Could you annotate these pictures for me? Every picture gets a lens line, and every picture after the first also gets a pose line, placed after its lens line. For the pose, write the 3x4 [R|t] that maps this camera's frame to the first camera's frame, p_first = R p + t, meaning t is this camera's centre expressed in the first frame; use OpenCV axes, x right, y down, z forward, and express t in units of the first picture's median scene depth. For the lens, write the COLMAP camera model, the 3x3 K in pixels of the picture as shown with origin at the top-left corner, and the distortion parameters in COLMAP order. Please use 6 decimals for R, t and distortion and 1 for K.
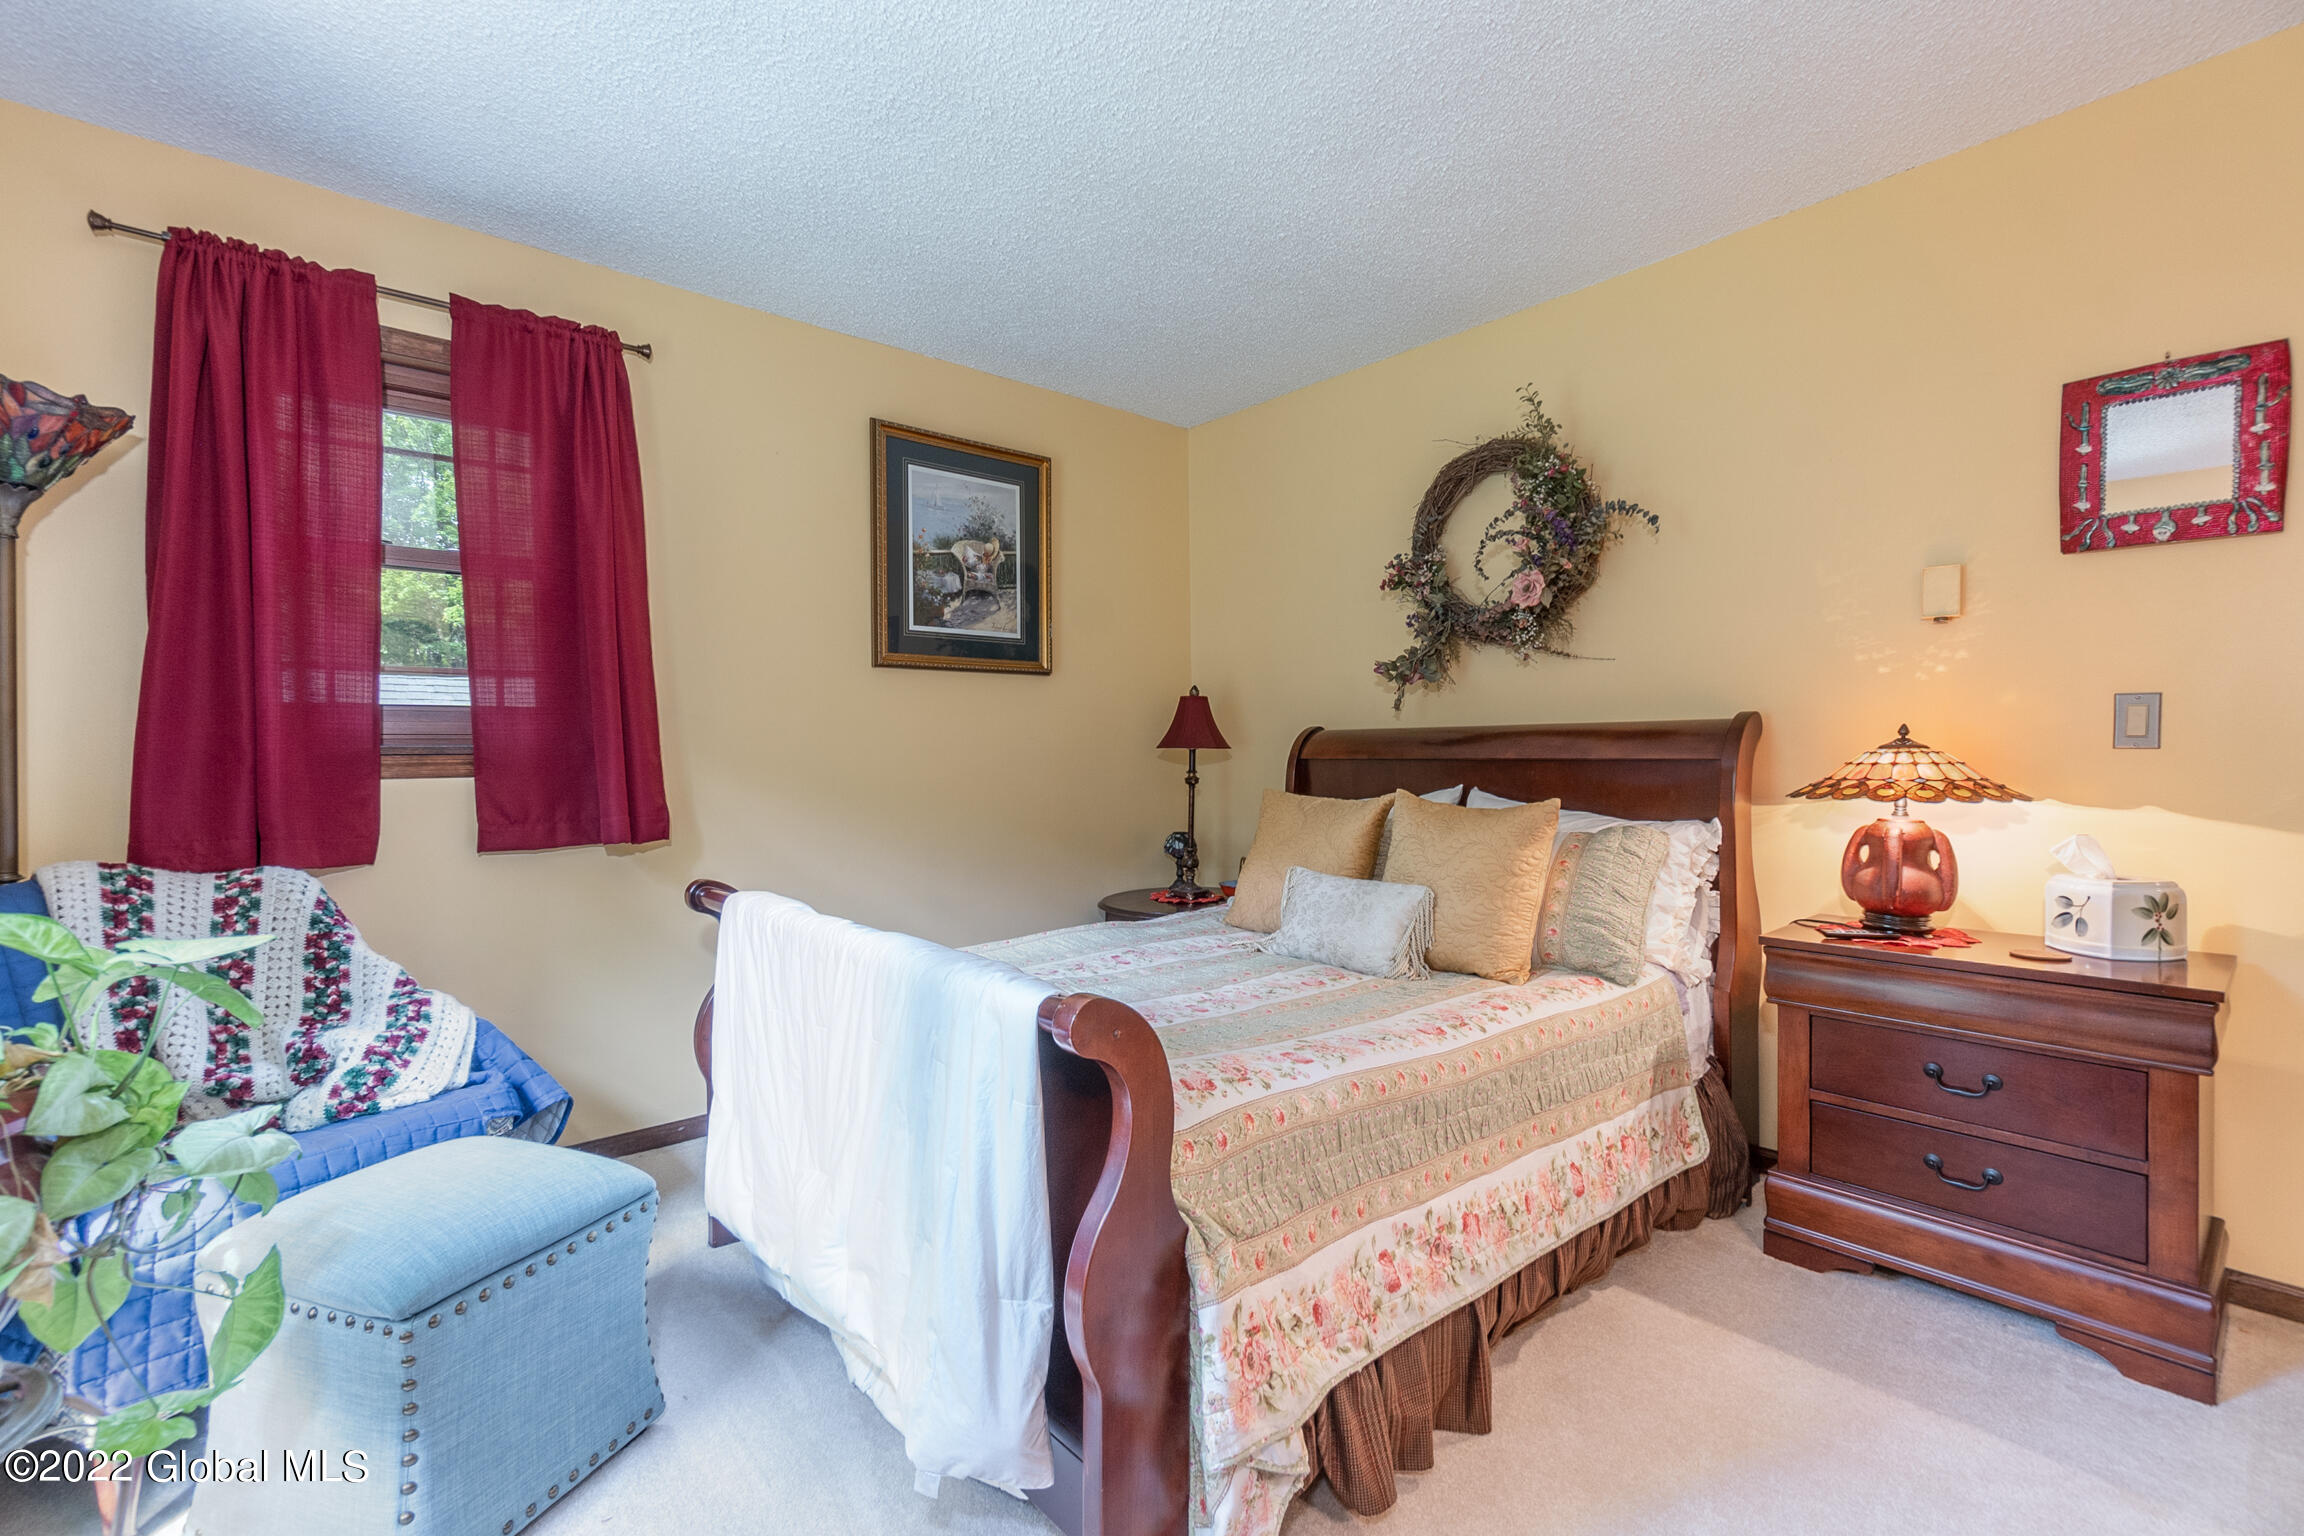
lens RADIAL K [[989.5, 0, 1135.4], [0, 989.5, 764.9], [0, 0, 1]] dist [-0.003044, -0.000109]
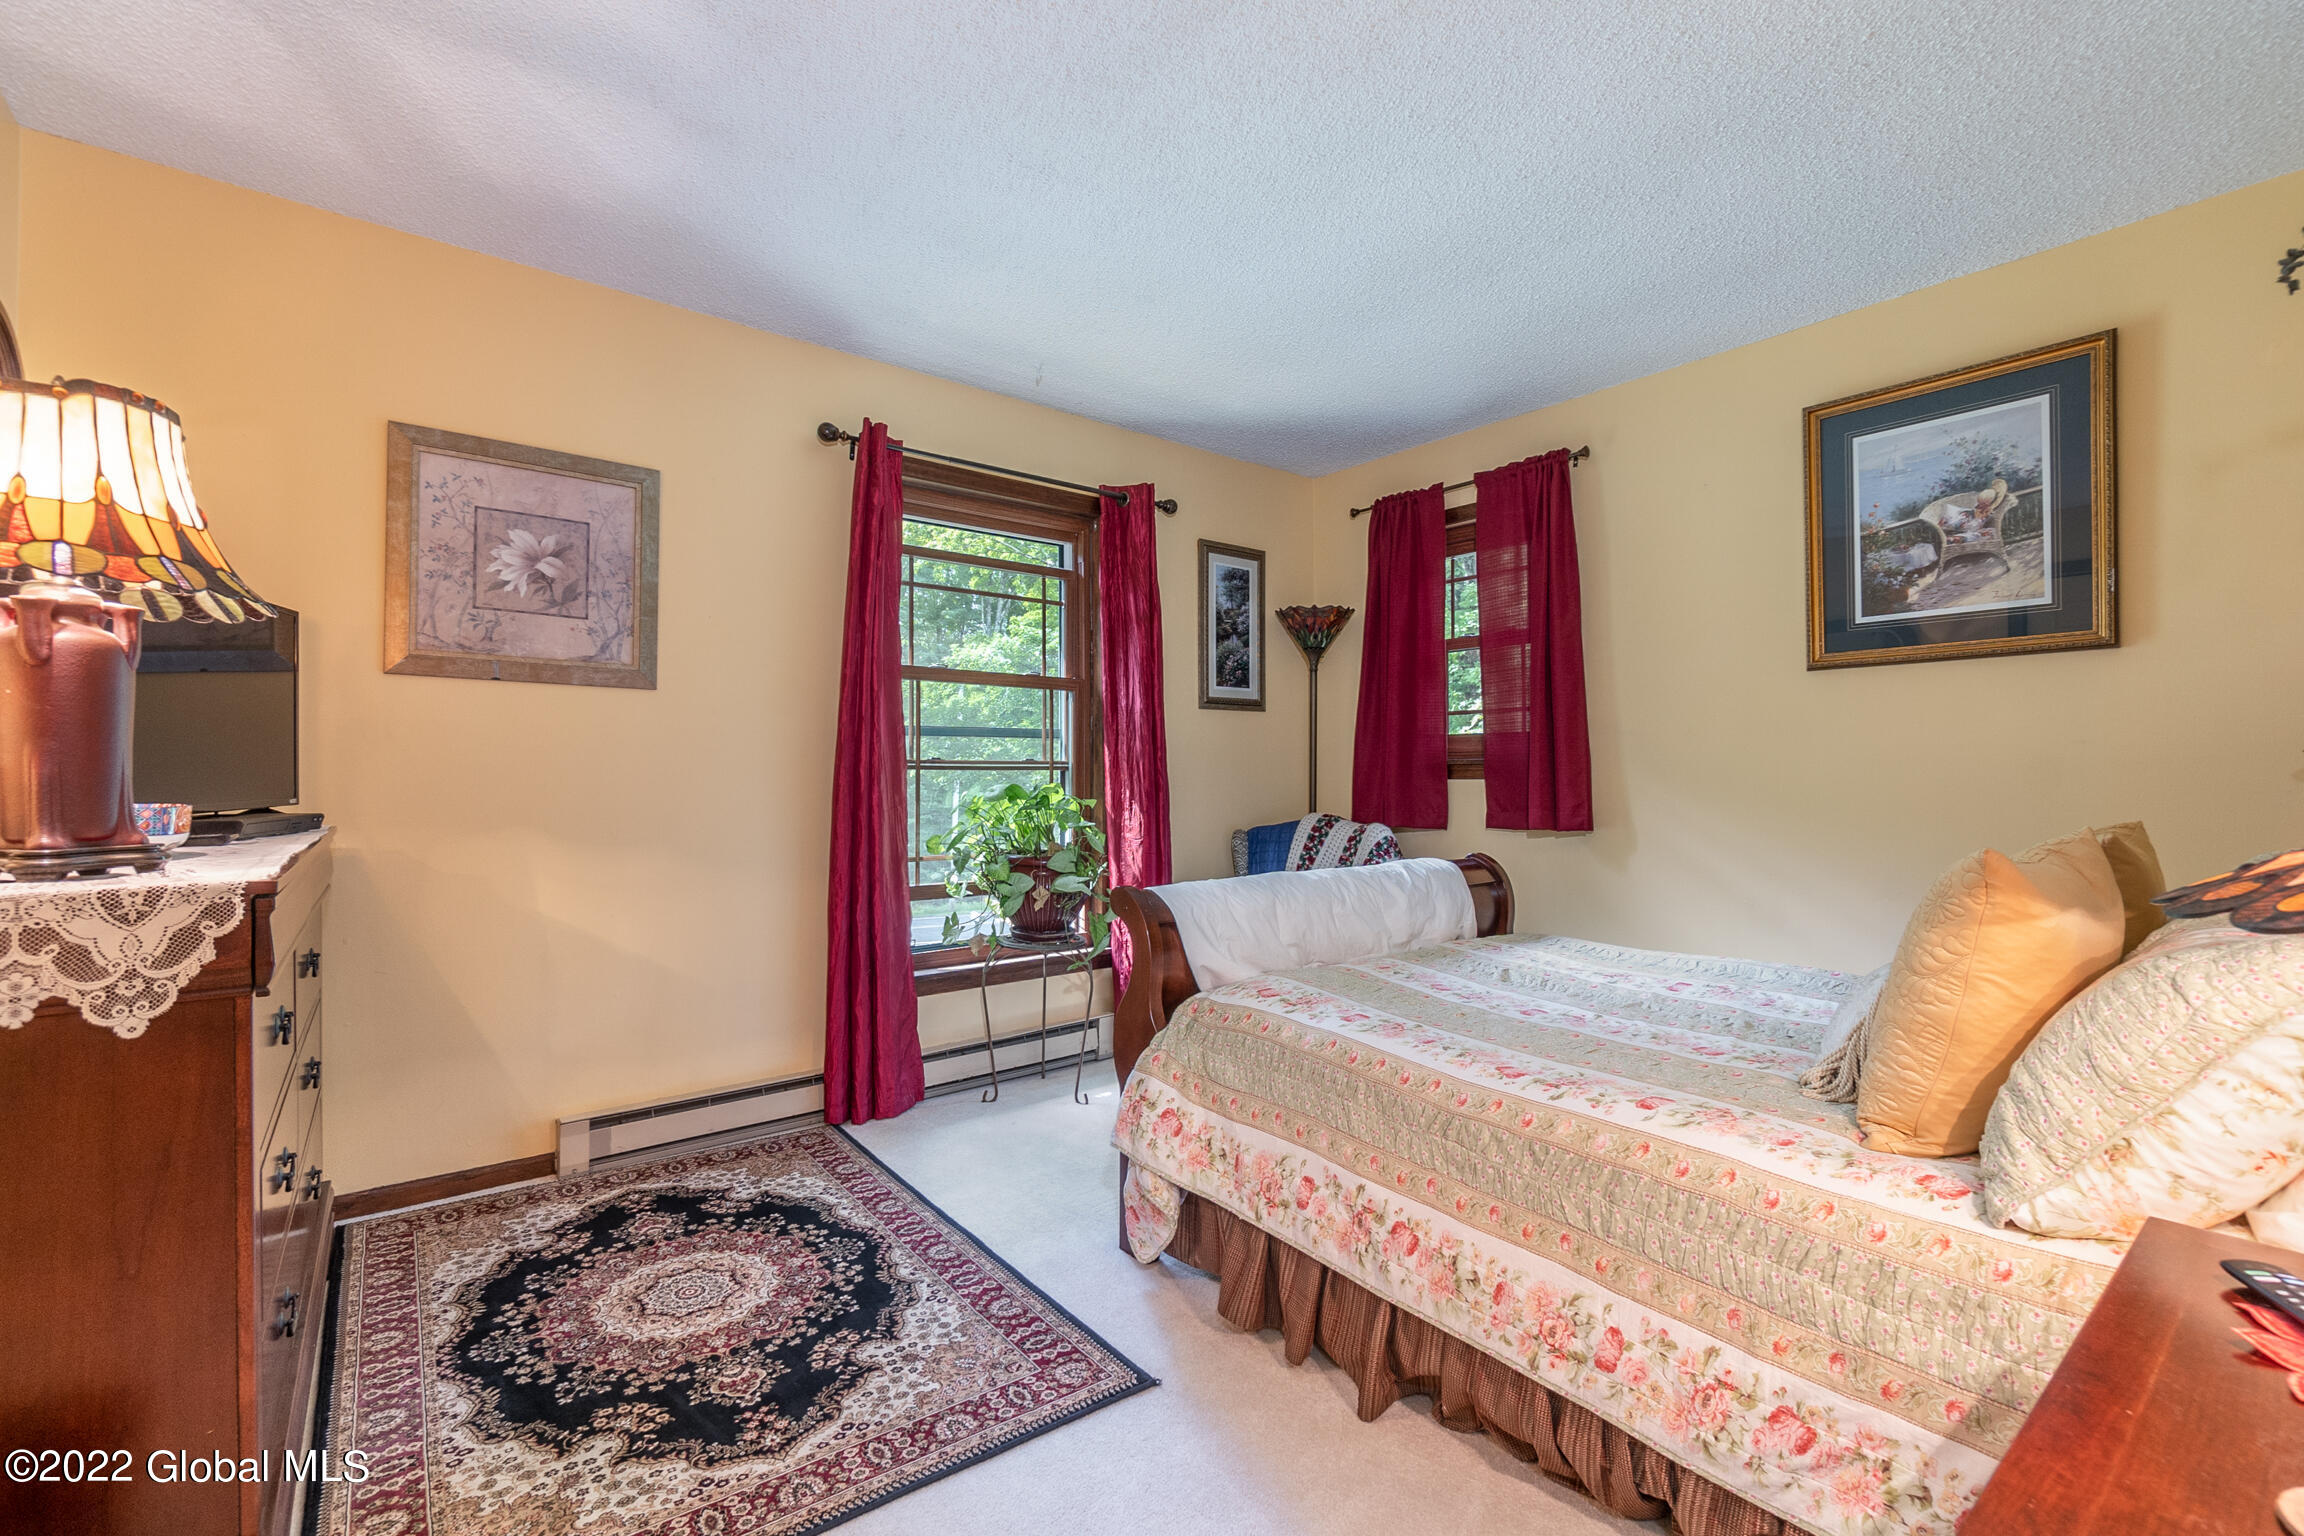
lens RADIAL K [[989.5, 0, 1135.4], [0, 989.5, 764.9], [0, 0, 1]] dist [-0.003044, -0.000109]
pose [[-0.039169, 0.001249, -0.999232, 0.684892], [-0.008674, 0.999961, 0.001590, -0.005100], [0.999195, 0.008730, -0.039157, 0.389150]]
